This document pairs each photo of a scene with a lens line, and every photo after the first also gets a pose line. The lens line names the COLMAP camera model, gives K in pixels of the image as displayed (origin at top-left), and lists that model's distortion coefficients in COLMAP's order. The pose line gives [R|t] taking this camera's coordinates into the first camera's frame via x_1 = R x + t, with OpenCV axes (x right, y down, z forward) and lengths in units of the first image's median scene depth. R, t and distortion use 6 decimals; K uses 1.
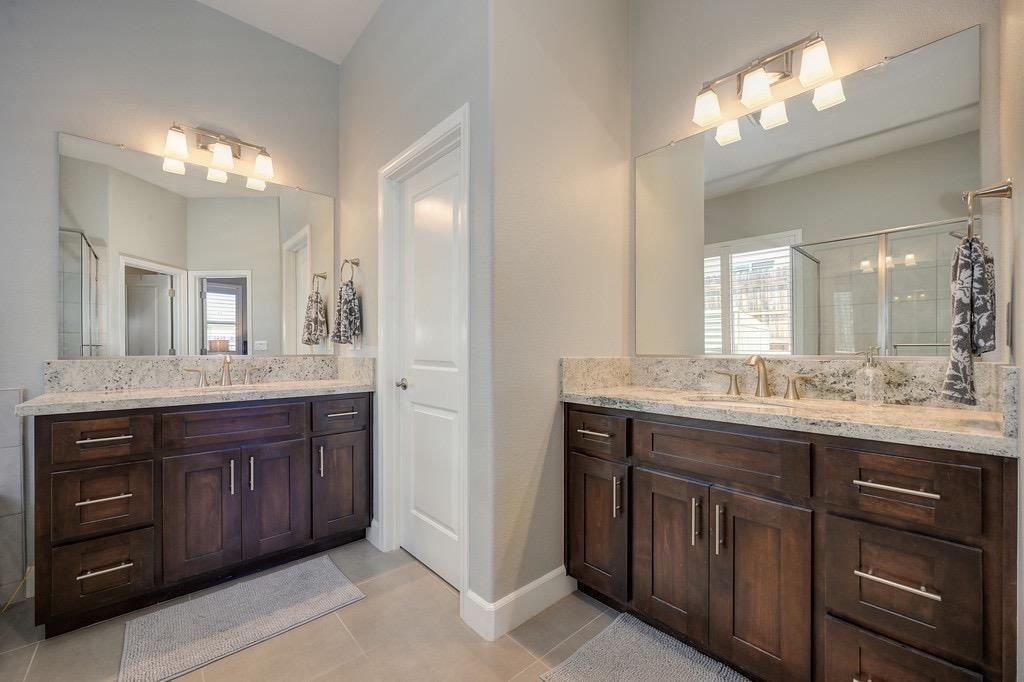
lens RADIAL K [[404.8, 0, 508.3], [0, 404.8, 348.9], [0, 0, 1]] dist [-0.003494, 0.000987]
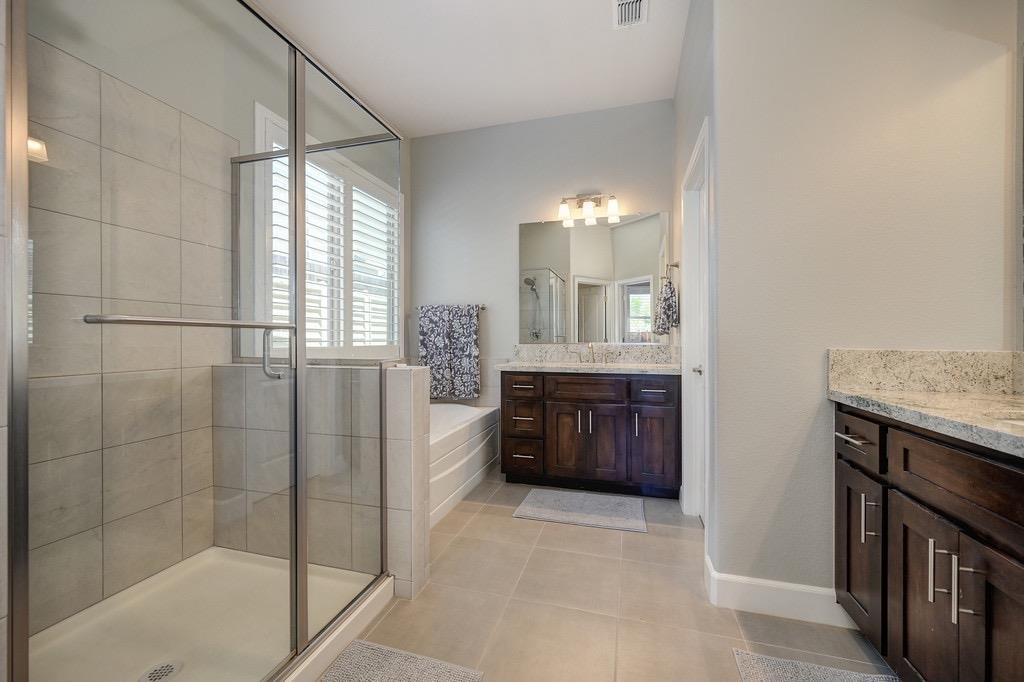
lens RADIAL K [[404.8, 0, 514.5], [0, 404.8, 338.8], [0, 0, 1]] dist [-0.003494, 0.000987]
pose [[0.533761, 0.001187, -0.845634, 0.506187], [0.000526, 0.999998, 0.001736, -0.001754], [0.845635, -0.001371, 0.533760, -0.037031]]
